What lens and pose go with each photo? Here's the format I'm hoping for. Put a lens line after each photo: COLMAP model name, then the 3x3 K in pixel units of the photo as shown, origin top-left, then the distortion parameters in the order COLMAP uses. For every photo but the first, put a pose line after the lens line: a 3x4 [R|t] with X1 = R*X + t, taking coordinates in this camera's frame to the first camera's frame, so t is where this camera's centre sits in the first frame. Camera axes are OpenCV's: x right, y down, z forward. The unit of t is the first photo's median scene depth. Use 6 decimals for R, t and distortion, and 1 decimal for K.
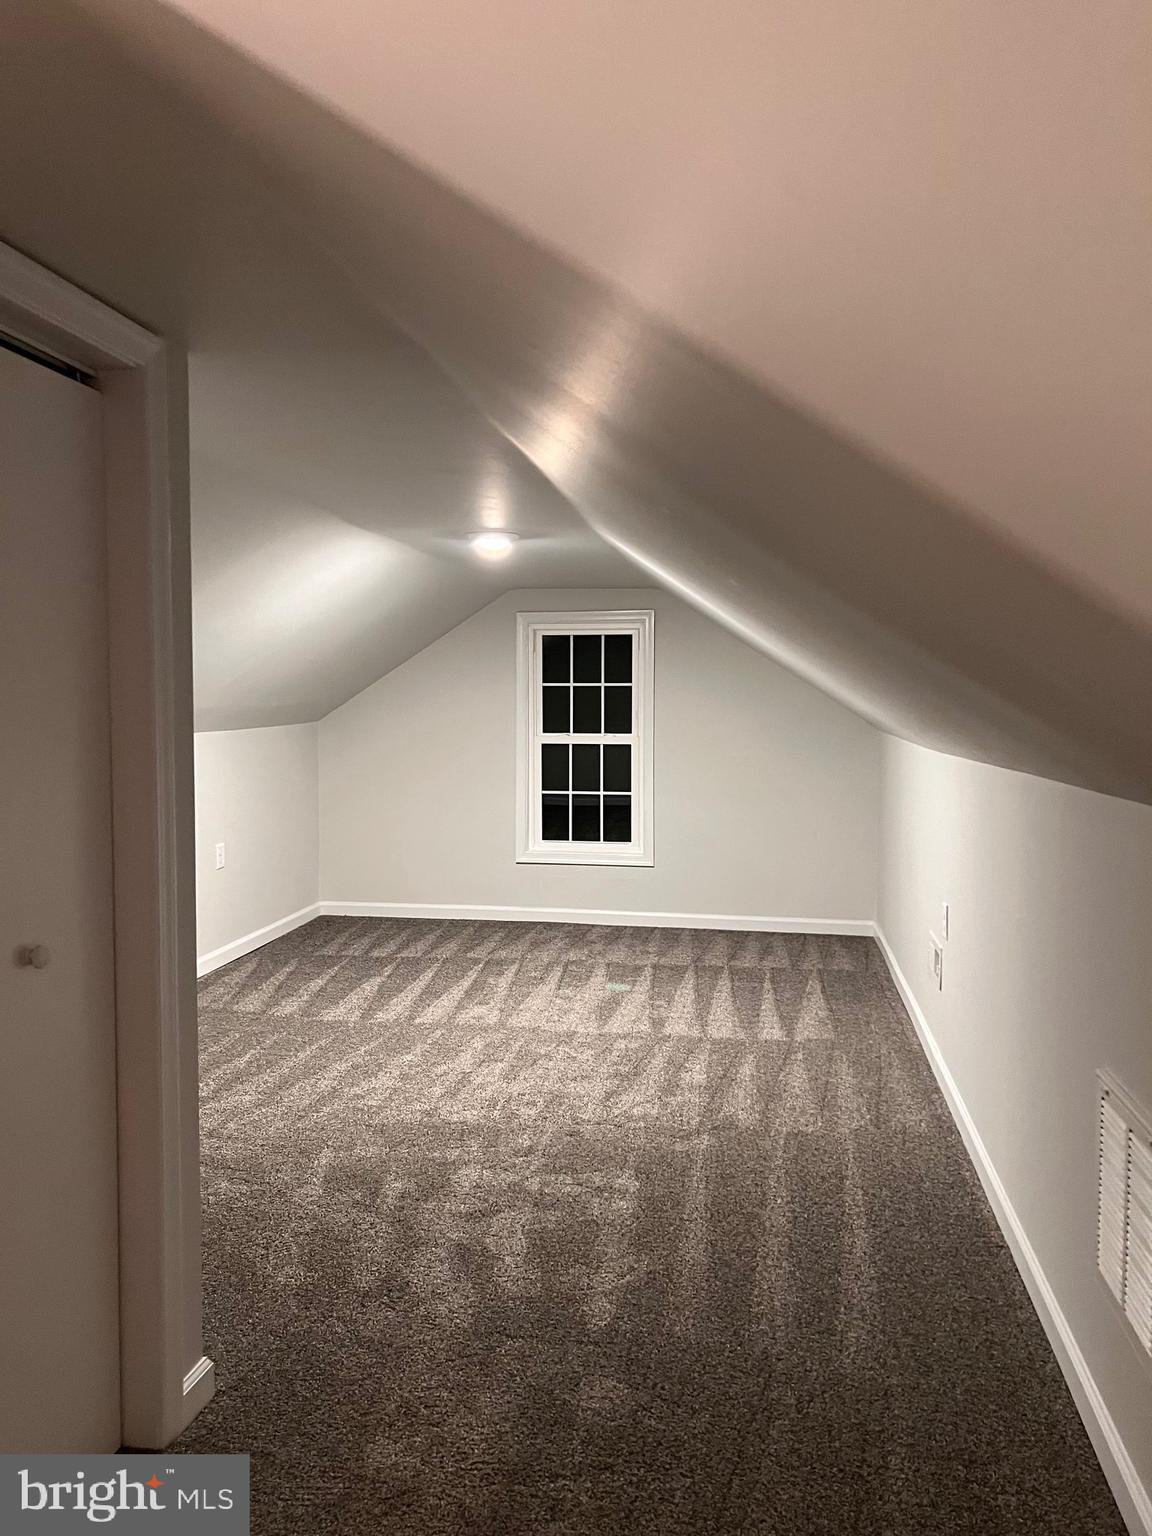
lens RADIAL K [[1153.4, 0, 576.0], [0, 1153.4, 767.7], [0, 0, 1]] dist [0.048230, -0.016506]
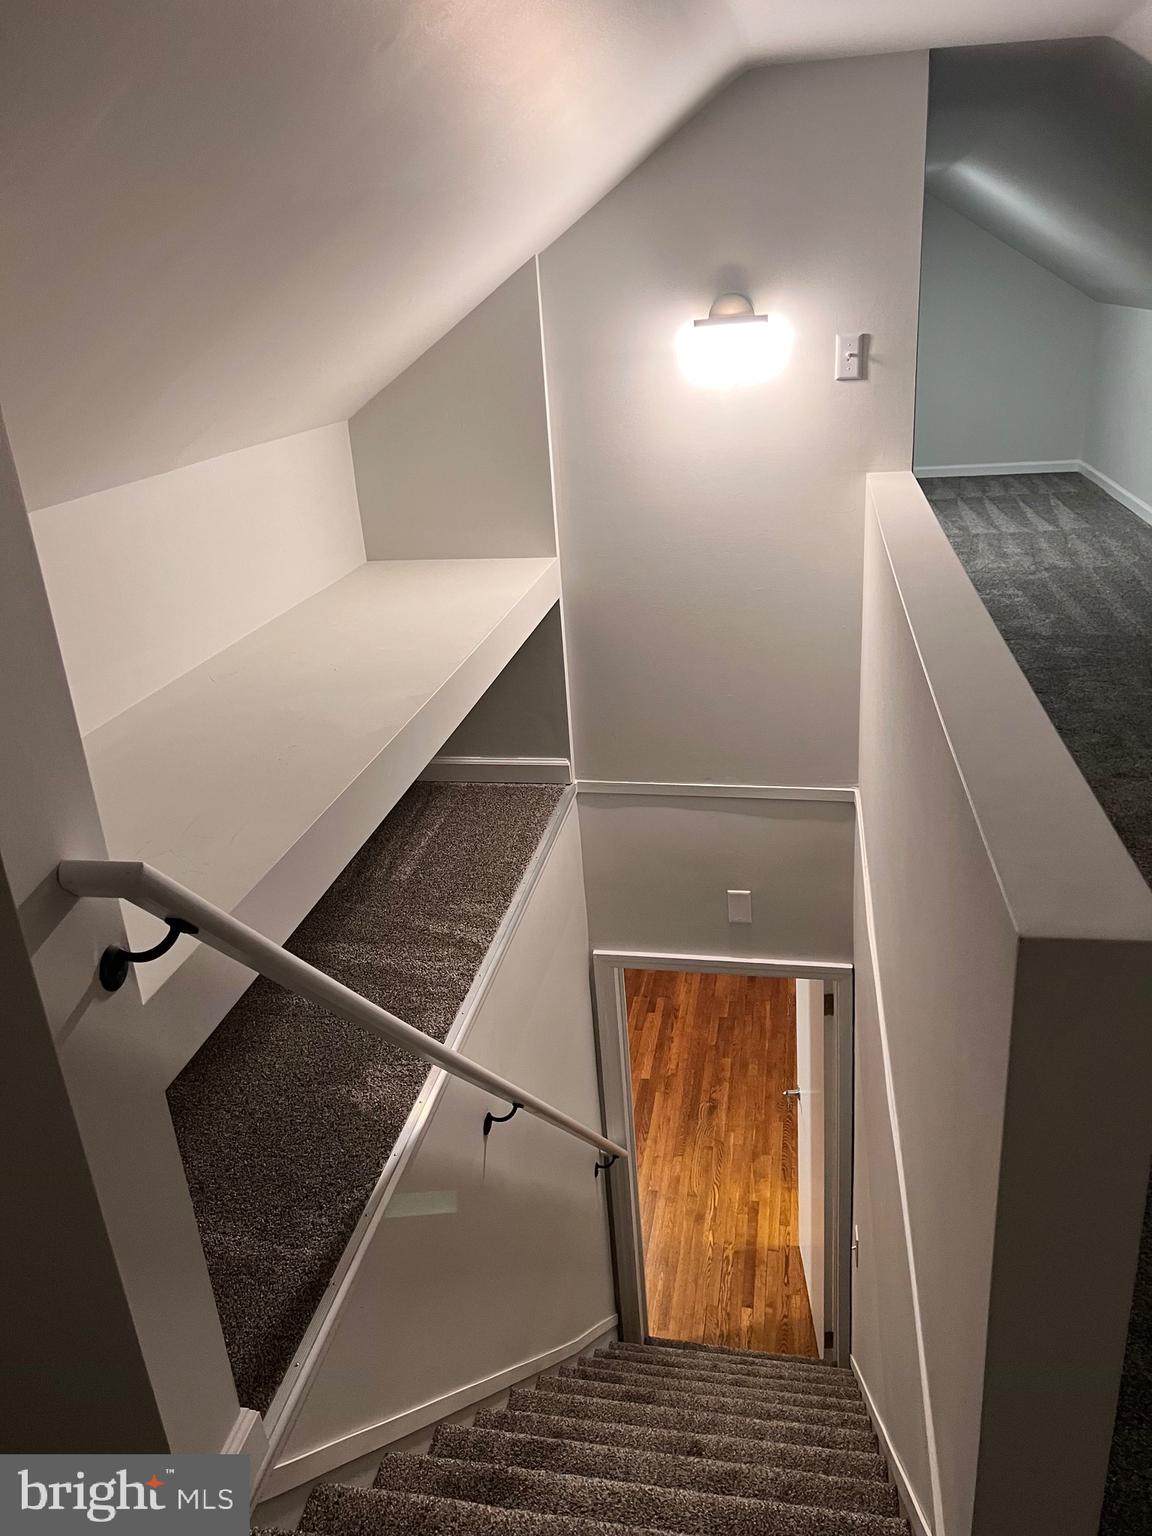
lens RADIAL K [[1153.4, 0, 580.5], [0, 1153.4, 763.9], [0, 0, 1]] dist [0.048230, -0.016506]
pose [[0.997329, -0.061932, -0.038727, -0.381445], [0.071003, 0.946441, 0.314972, 0.001244], [0.017146, -0.316880, 0.948311, -0.522449]]
